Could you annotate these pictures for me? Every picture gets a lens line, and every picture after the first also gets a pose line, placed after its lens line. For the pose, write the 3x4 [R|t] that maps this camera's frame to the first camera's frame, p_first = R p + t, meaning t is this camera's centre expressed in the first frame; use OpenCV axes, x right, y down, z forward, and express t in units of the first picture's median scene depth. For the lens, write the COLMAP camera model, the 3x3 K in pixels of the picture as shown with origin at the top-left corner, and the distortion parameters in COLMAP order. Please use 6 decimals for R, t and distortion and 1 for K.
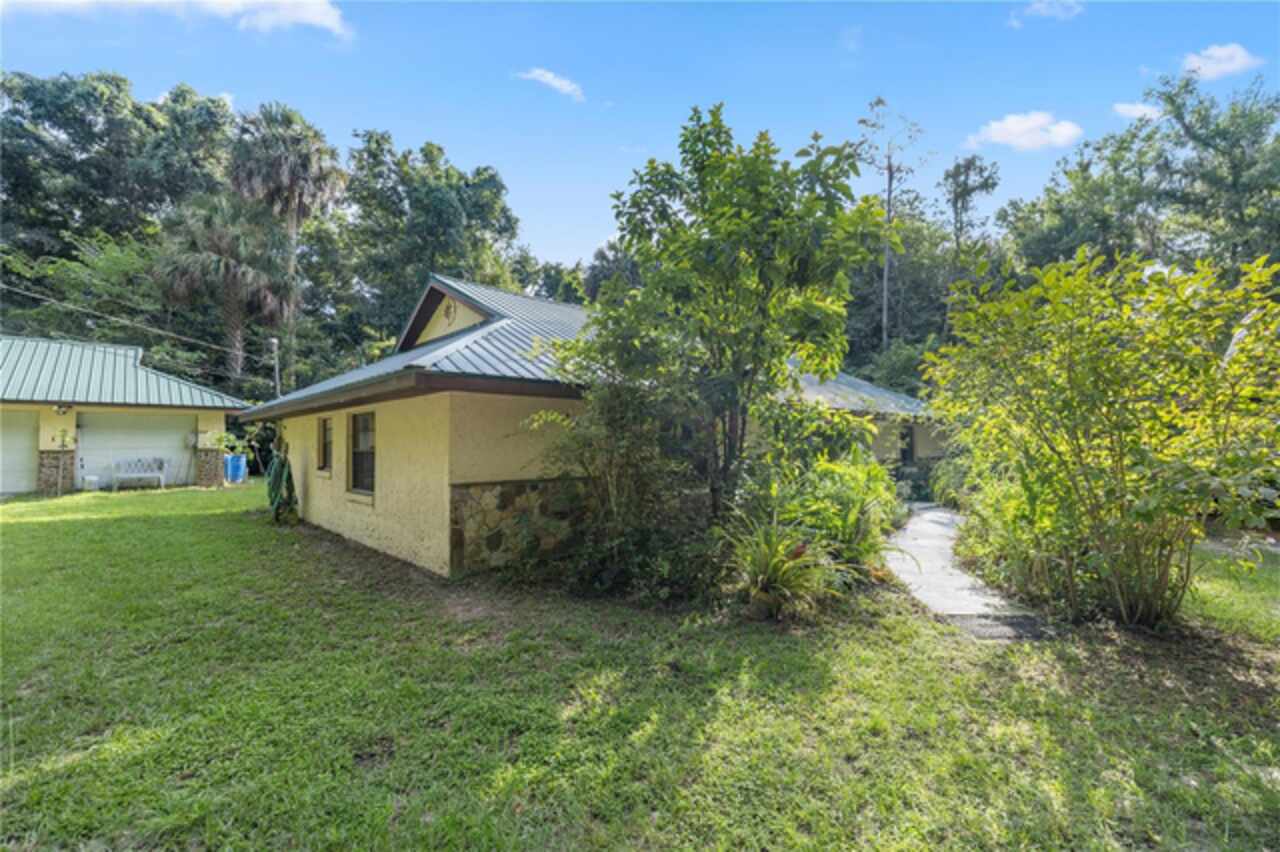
lens RADIAL K [[547.6, 0, 635.9], [0, 547.6, 430.3], [0, 0, 1]] dist [0.001392, -0.001364]
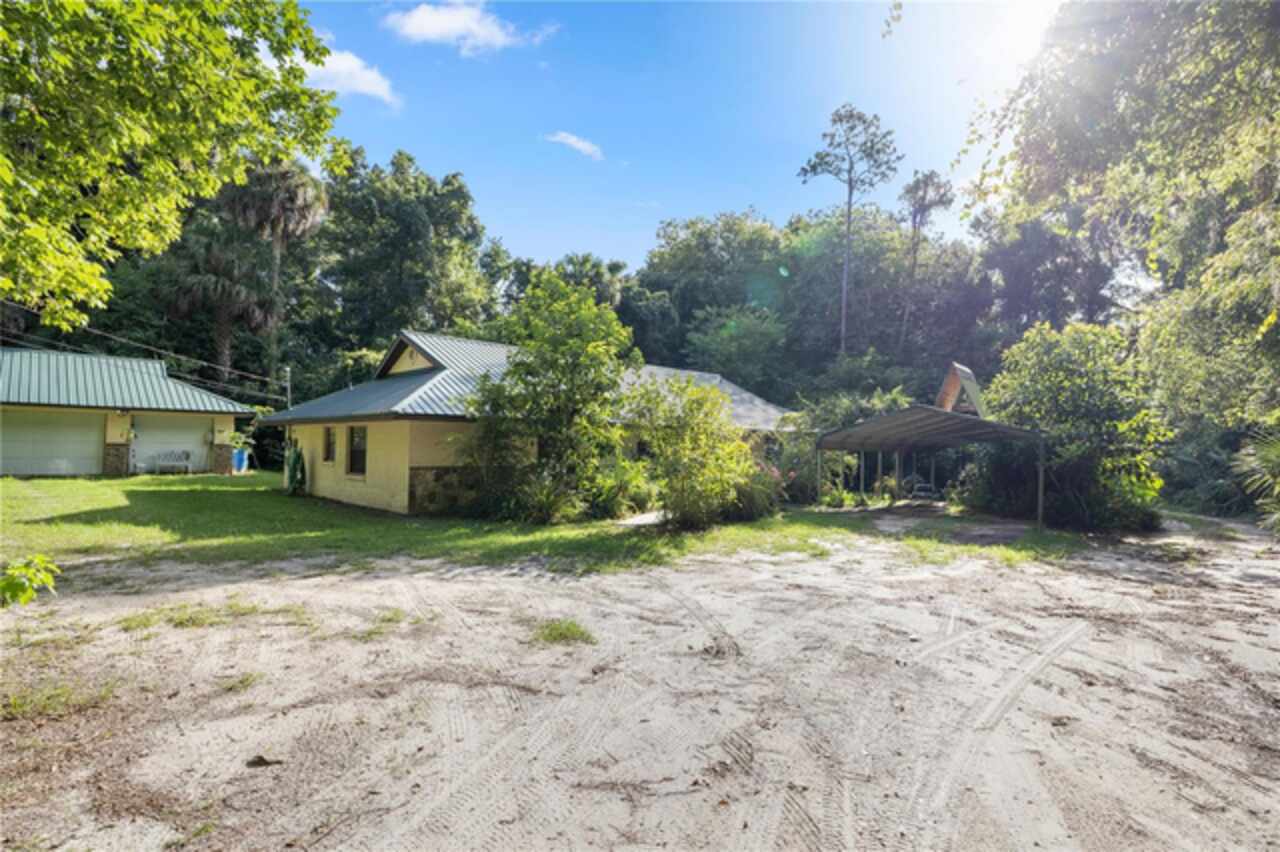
lens RADIAL K [[649.4, 0, 643.7], [0, 649.4, 426.0], [0, 0, 1]] dist [-0.004374, -0.000410]
pose [[0.999739, 0.020473, 0.010103, 0.126077], [-0.020431, 0.999782, -0.004215, -0.015259], [-0.010187, 0.004008, 0.999940, -0.354731]]
